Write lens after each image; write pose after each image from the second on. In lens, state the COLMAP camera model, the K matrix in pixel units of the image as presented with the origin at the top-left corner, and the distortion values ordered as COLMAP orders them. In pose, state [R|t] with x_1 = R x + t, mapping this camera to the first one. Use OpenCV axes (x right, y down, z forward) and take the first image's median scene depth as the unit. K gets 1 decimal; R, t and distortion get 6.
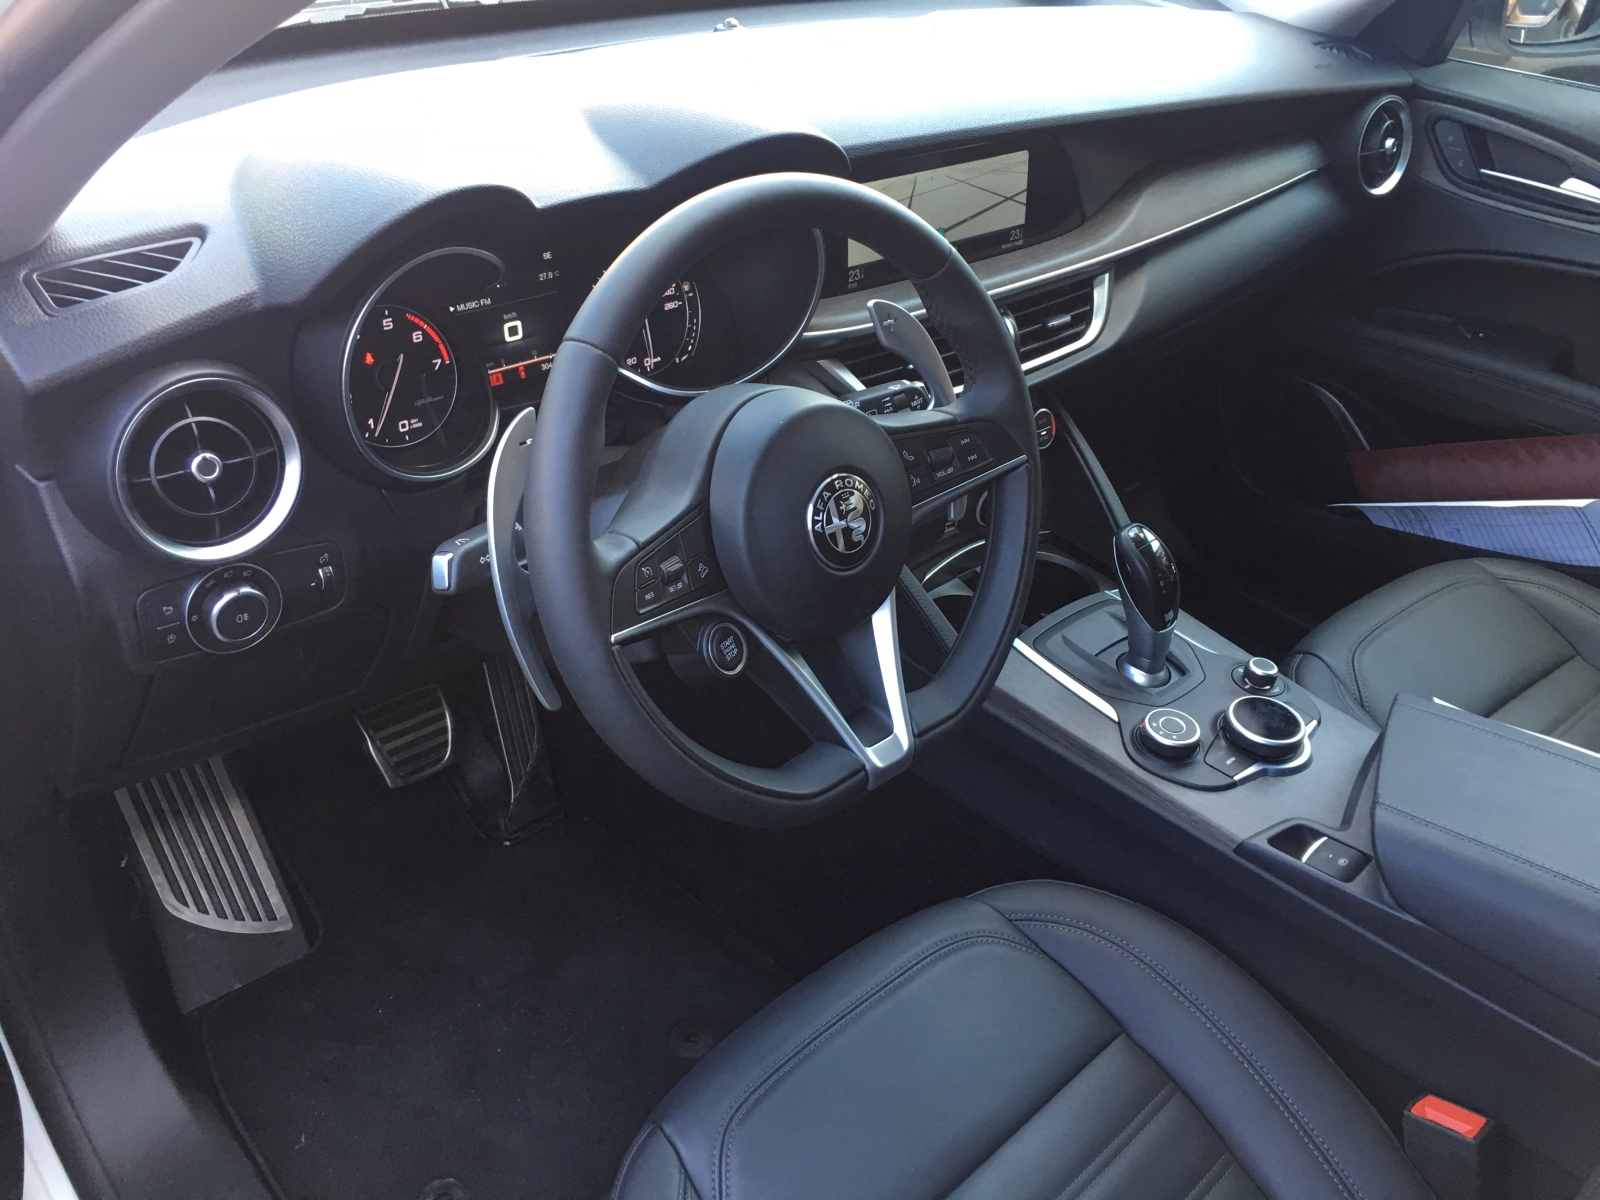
lens RADIAL K [[1367.4, 0, 800.0], [0, 1367.4, 578.7], [0, 0, 1]] dist [0.064042, -0.075760]
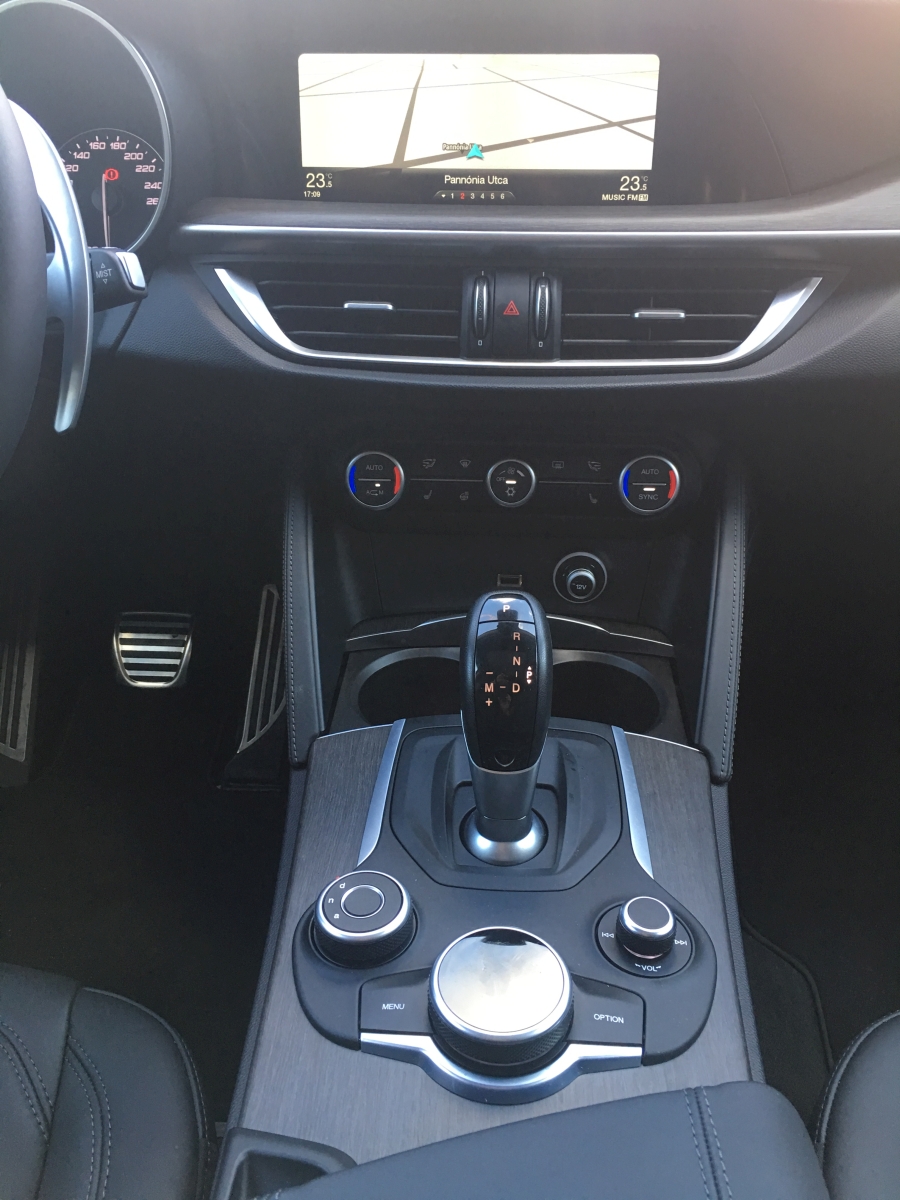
lens RADIAL K [[1025.5, 0, 452.2], [0, 1025.5, 600.2], [0, 0, 1]] dist [0.064042, -0.075760]
pose [[0.696183, 0.277602, -0.662017, 0.598216], [-0.344533, 0.938258, 0.031124, -0.045611], [0.629783, 0.206418, 0.748843, 0.713616]]
